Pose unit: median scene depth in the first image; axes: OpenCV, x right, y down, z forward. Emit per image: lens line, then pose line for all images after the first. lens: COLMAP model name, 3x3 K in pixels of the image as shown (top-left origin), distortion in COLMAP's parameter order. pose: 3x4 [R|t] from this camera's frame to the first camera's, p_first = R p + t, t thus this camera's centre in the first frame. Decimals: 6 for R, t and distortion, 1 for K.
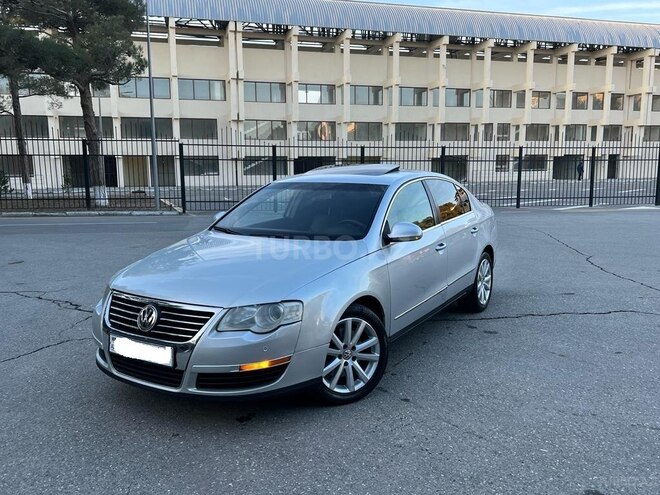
lens RADIAL K [[540.4, 0, 329.5], [0, 540.4, 247.8], [0, 0, 1]] dist [0.044717, -0.044736]
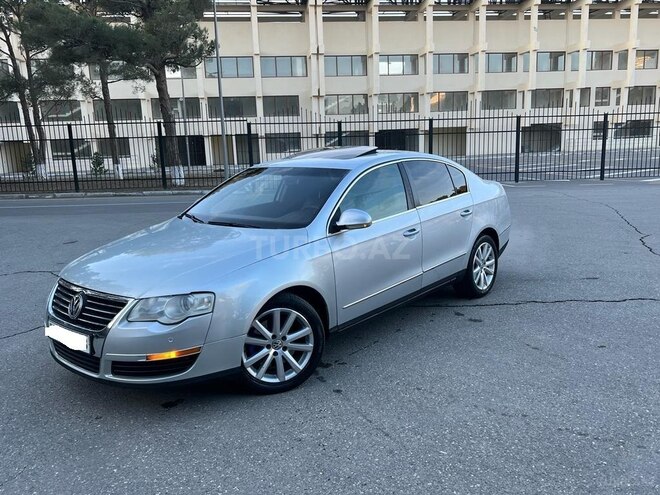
lens RADIAL K [[540.4, 0, 332.7], [0, 540.4, 246.4], [0, 0, 1]] dist [0.044717, -0.044736]
pose [[0.989196, 0.001233, -0.146592, 0.203017], [0.005215, 0.999036, 0.043590, -0.019145], [0.146505, -0.043883, 0.988236, 0.026269]]
